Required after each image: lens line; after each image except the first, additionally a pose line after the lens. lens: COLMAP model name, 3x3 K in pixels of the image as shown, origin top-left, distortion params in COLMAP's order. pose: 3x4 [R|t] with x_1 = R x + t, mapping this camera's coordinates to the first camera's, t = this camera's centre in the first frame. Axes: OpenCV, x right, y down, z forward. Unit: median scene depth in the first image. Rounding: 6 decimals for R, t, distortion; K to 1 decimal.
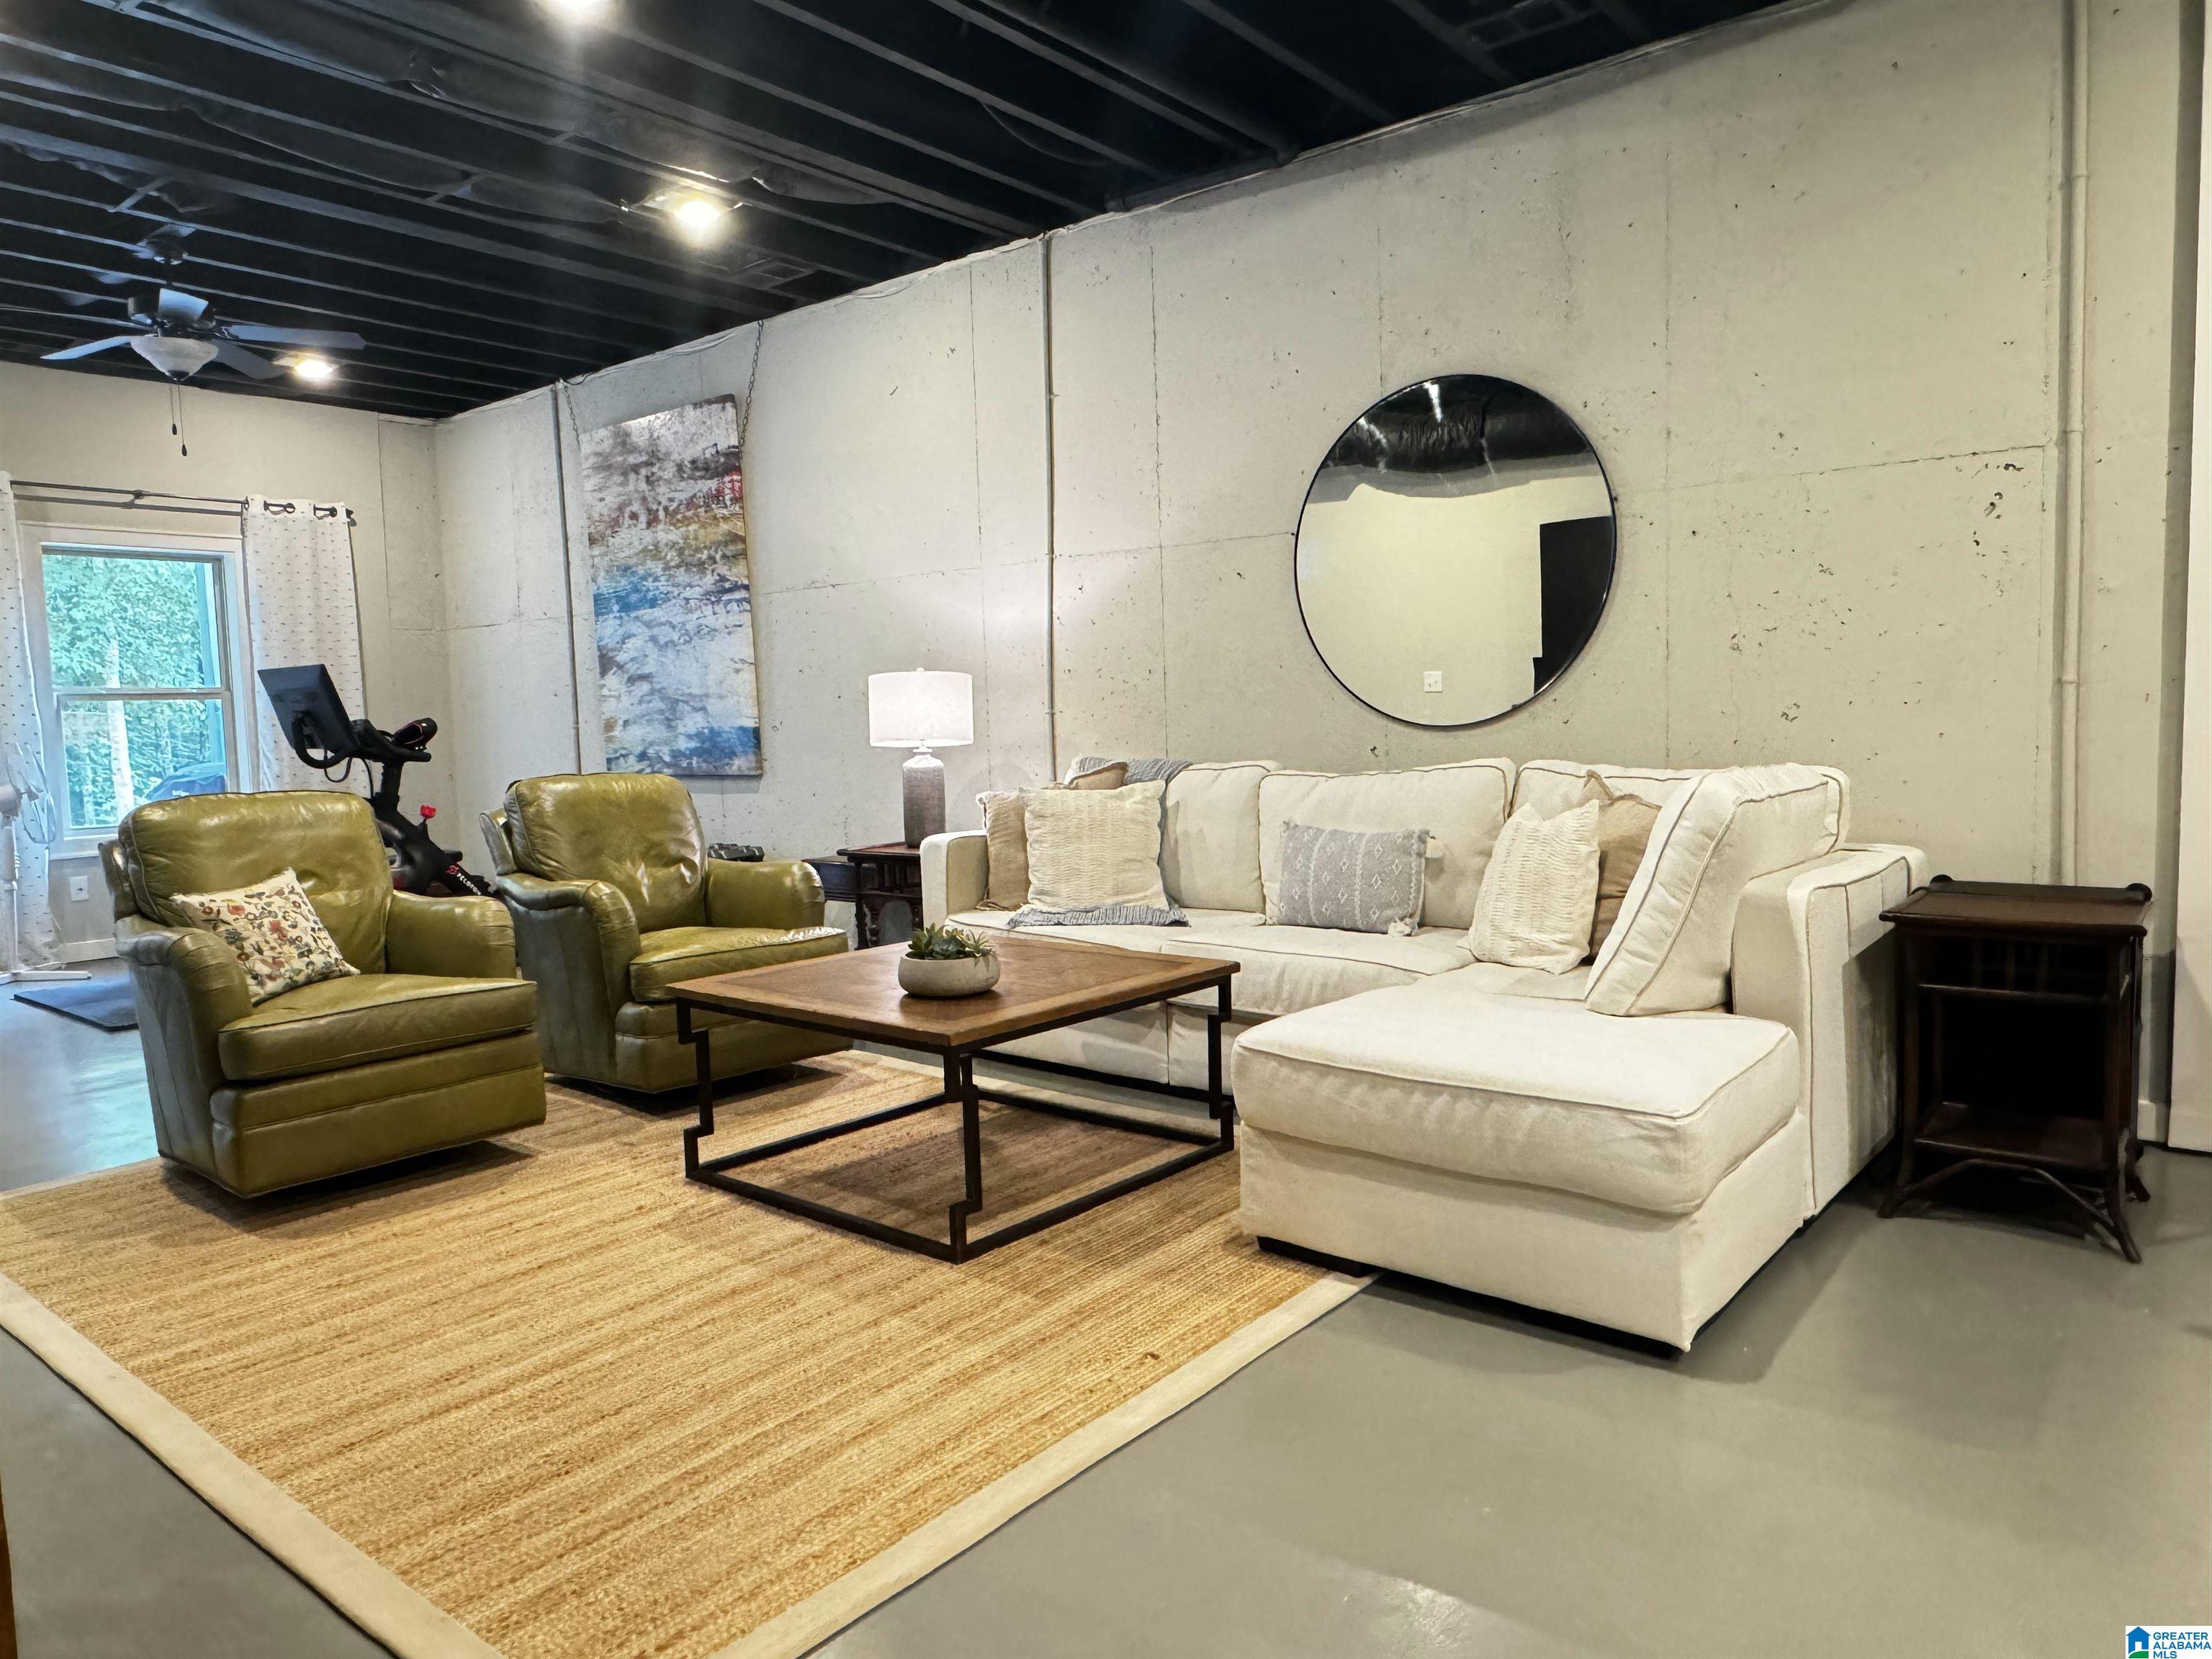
lens RADIAL K [[1419.6, 0, 1107.9], [0, 1419.6, 823.7], [0, 0, 1]] dist [-0.000680, 0.007895]
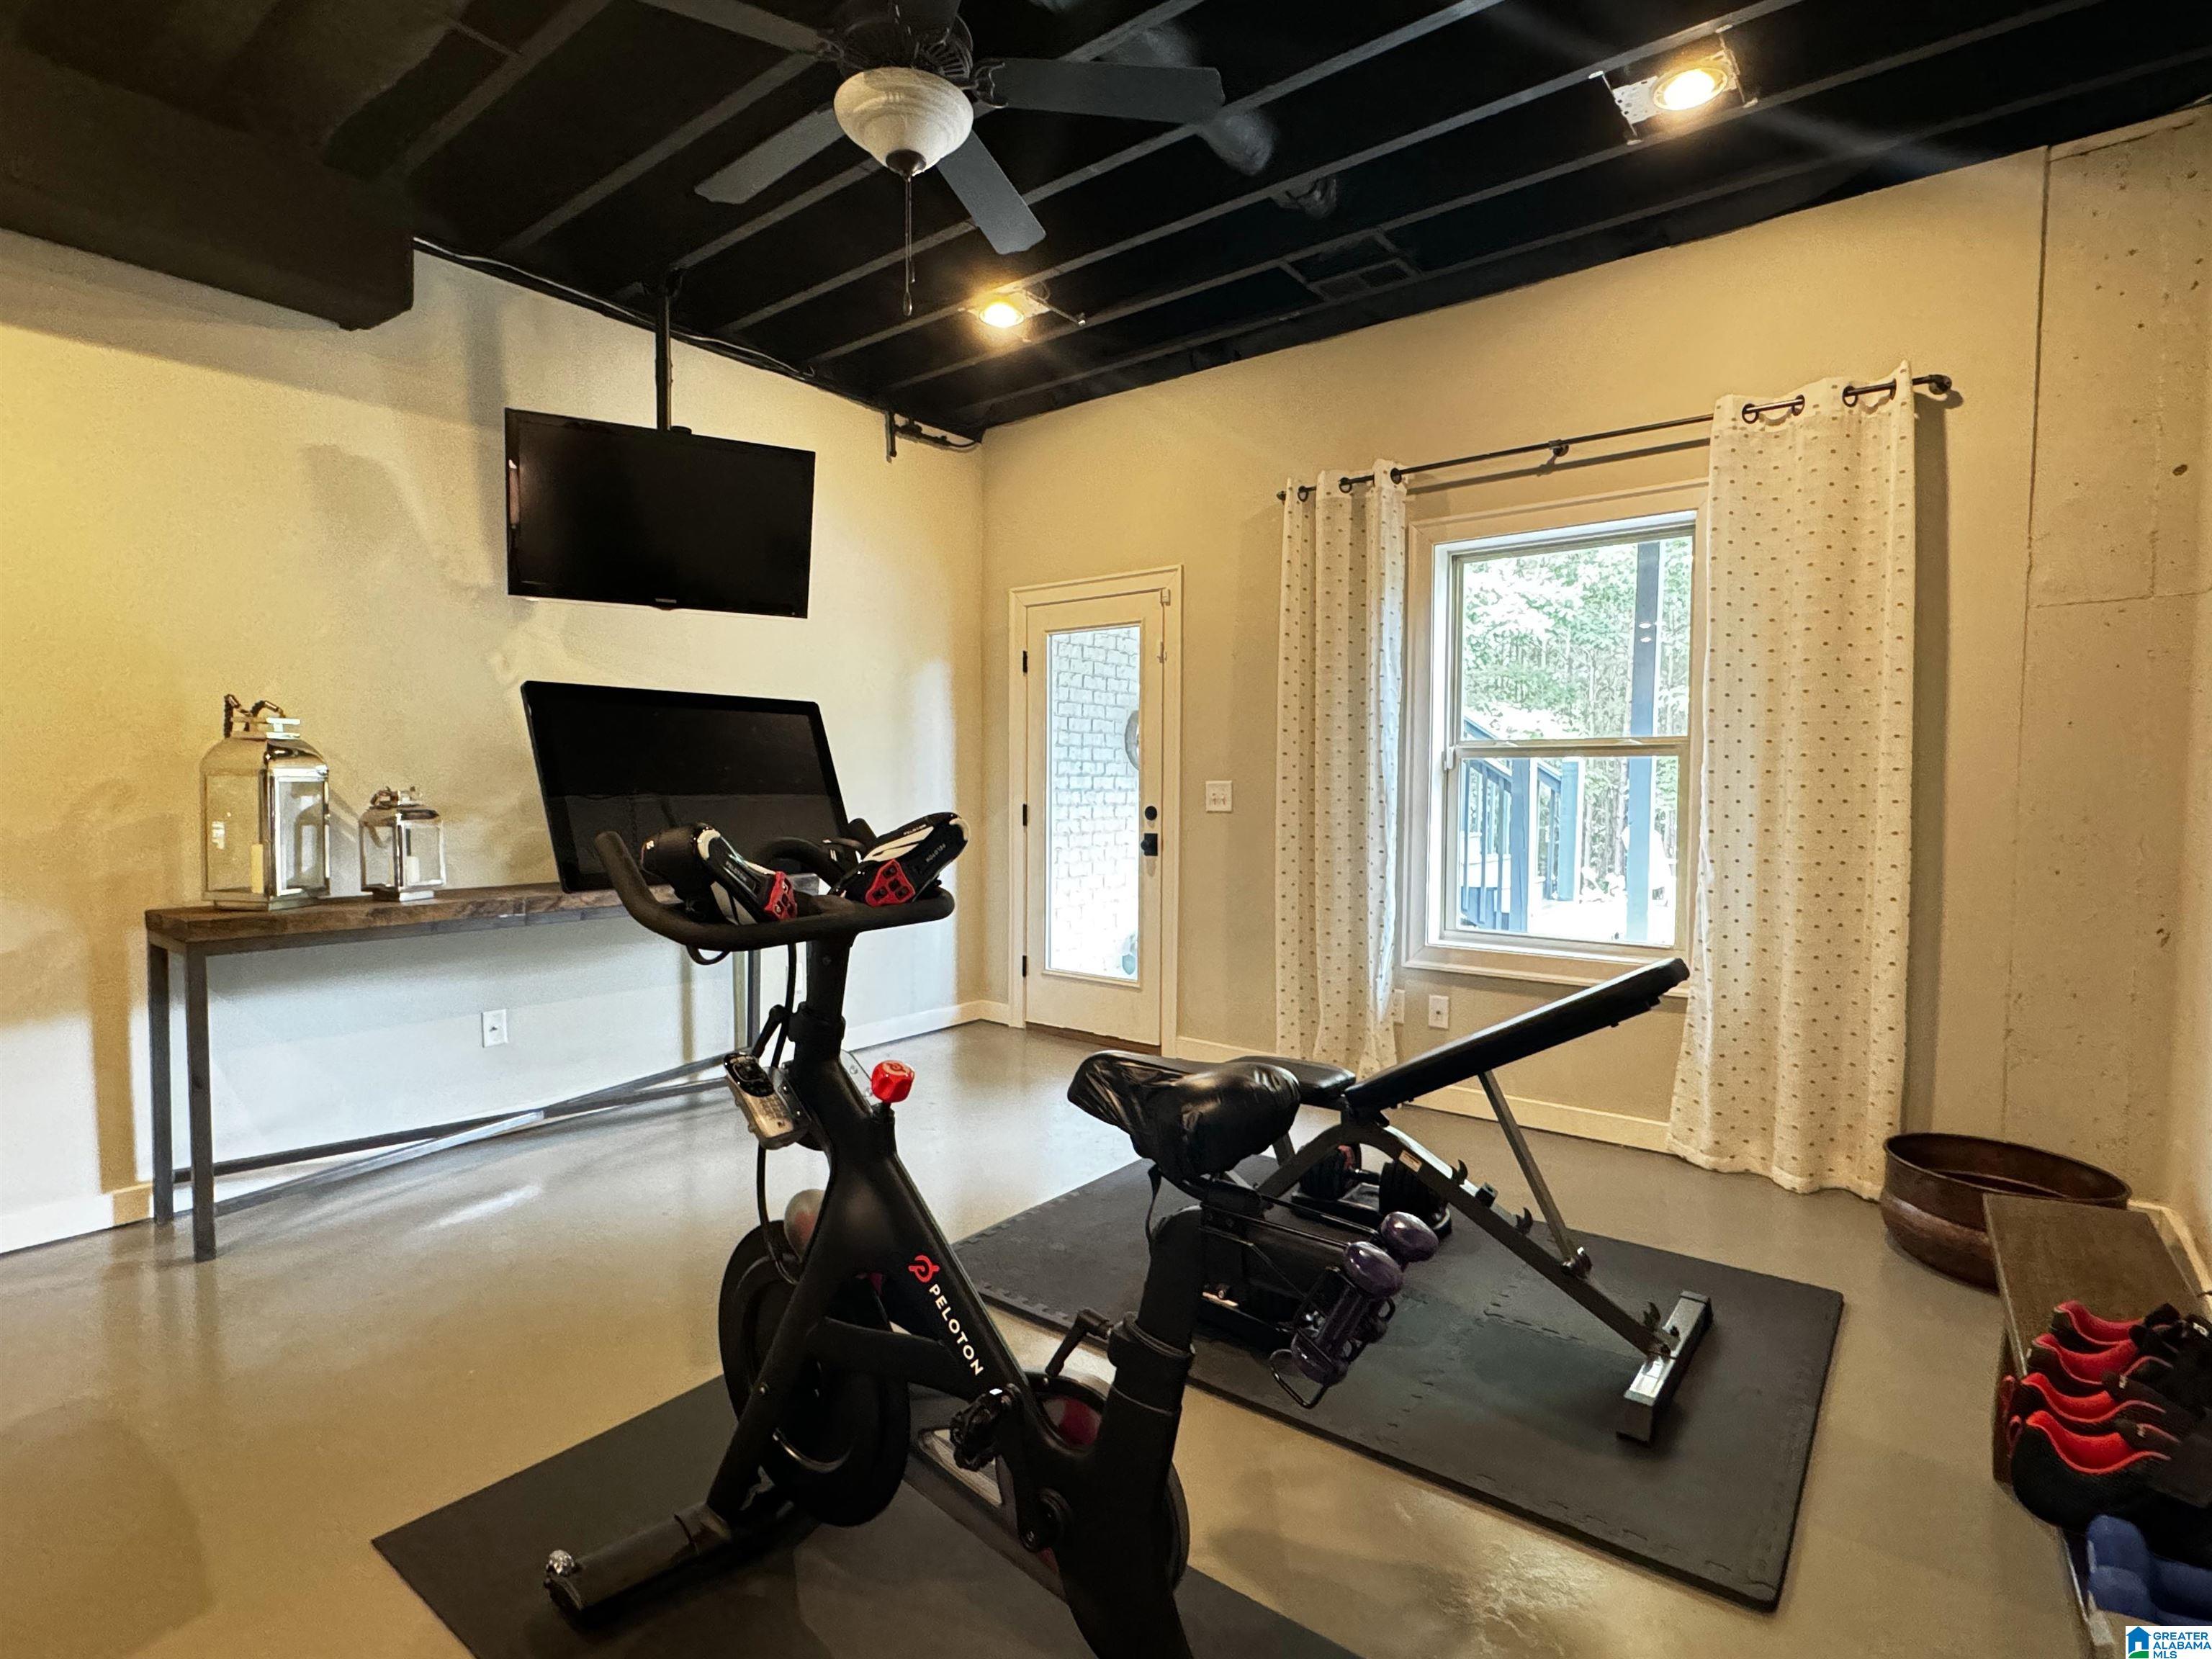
lens RADIAL K [[1099.6, 0, 1105.9], [0, 1099.6, 832.3], [0, 0, 1]] dist [-0.001043, -0.000071]
pose [[0.017557, 0.072510, -0.997213, -0.155671], [-0.084842, 0.993878, 0.070774, -0.069800], [0.996240, 0.083363, 0.023602, 0.774998]]
